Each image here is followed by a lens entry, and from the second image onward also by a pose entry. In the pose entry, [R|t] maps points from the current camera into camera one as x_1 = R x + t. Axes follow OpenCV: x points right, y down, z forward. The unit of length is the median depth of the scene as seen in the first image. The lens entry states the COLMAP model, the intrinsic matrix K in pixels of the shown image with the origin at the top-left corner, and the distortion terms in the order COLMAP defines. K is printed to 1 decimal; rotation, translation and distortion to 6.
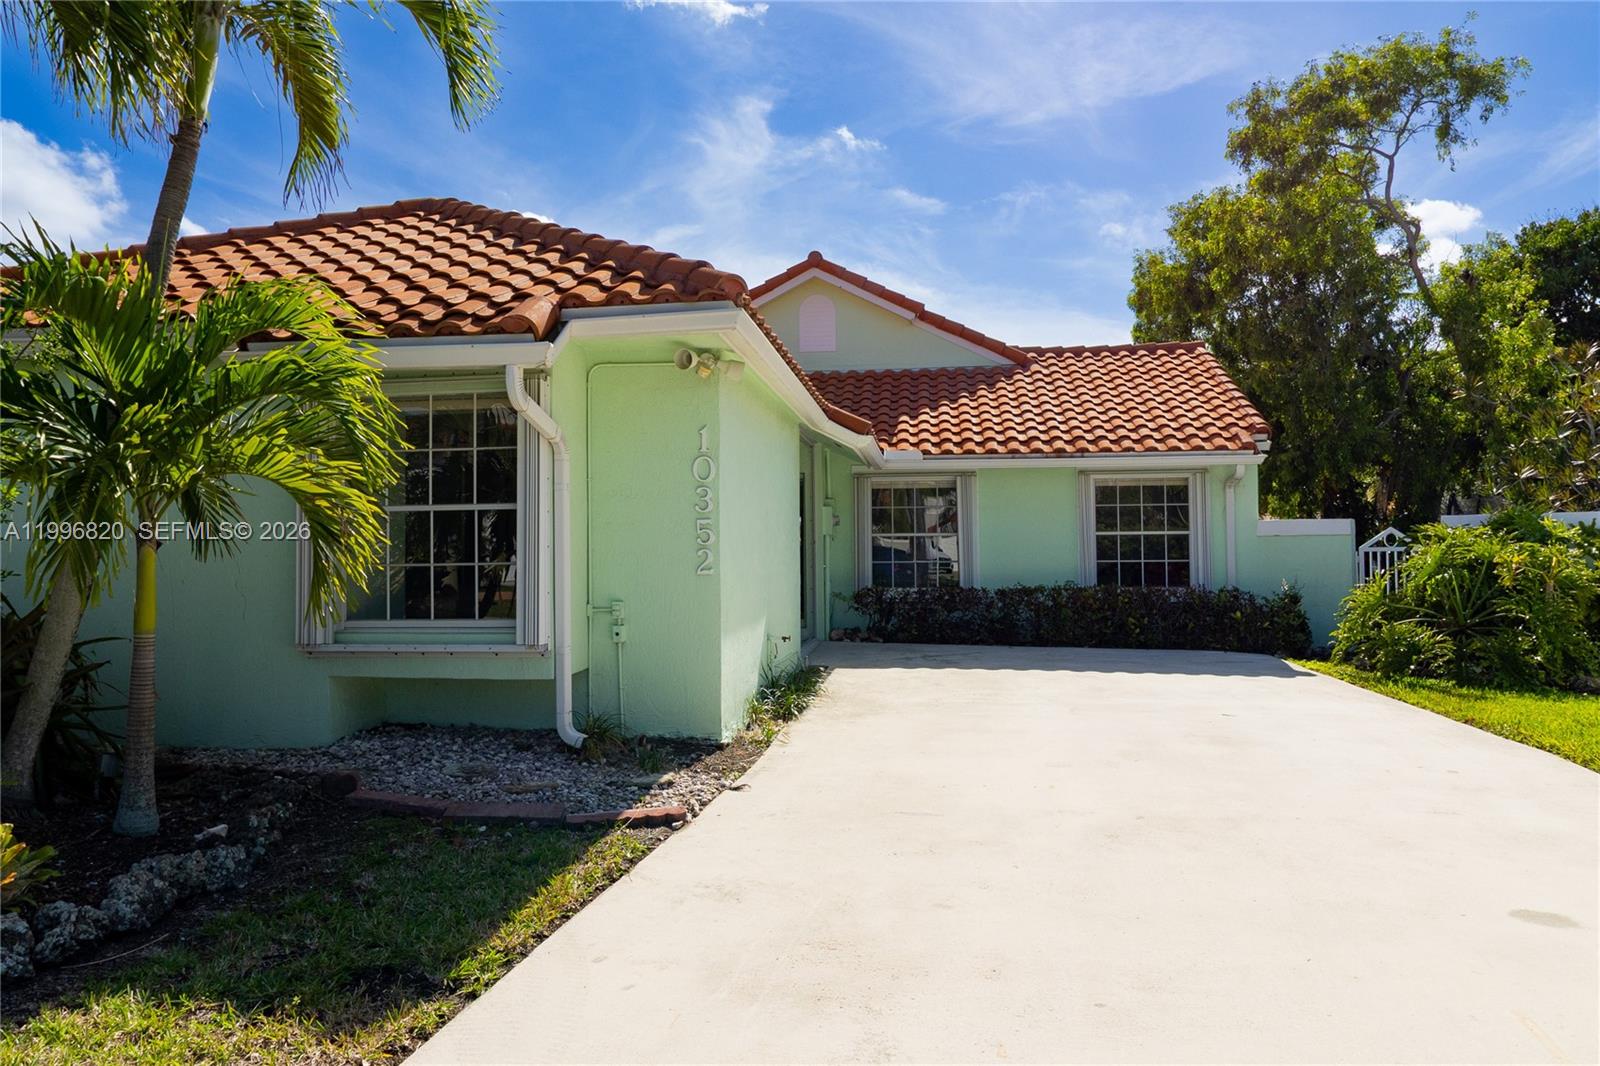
lens RADIAL K [[1112.4, 0, 799.7], [0, 1112.4, 520.8], [0, 0, 1]] dist [-0.002598, -0.004003]
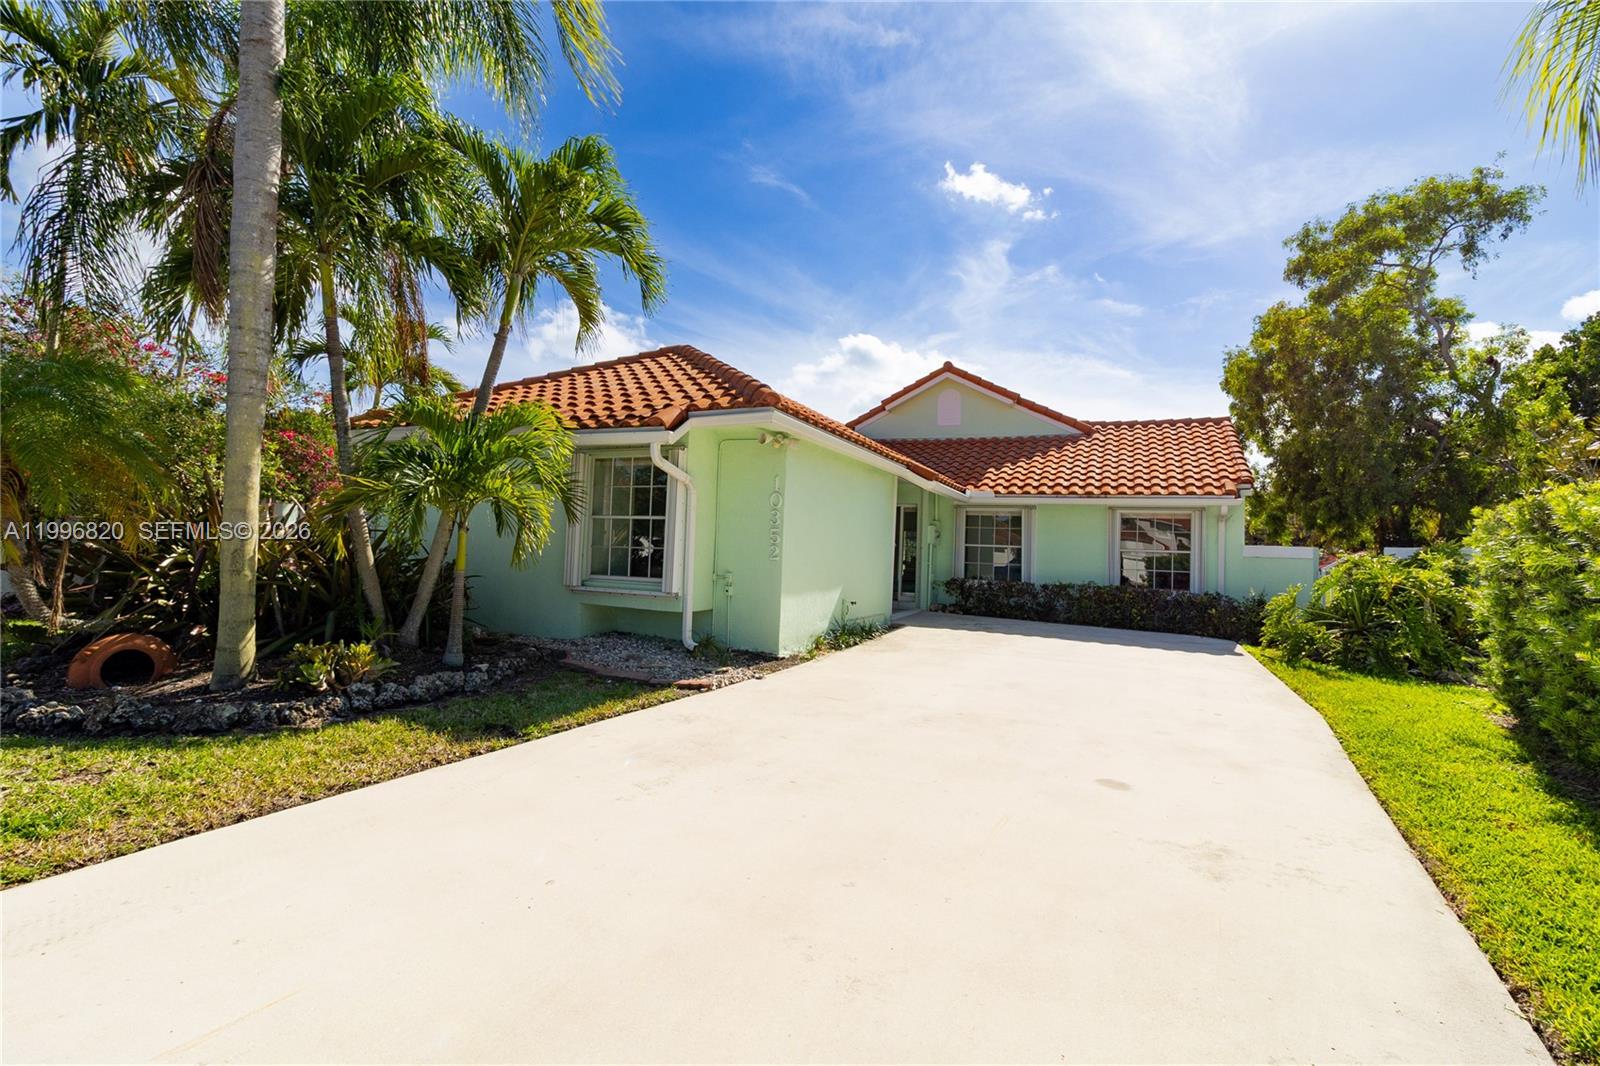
lens RADIAL K [[730.5, 0, 776.9], [0, 730.5, 516.4], [0, 0, 1]] dist [-0.001168, 0.000515]
pose [[0.951880, 0.029036, -0.305094, 0.135295], [-0.036022, 0.999201, -0.017292, -0.000201], [0.304348, 0.027450, 0.952165, -0.049850]]
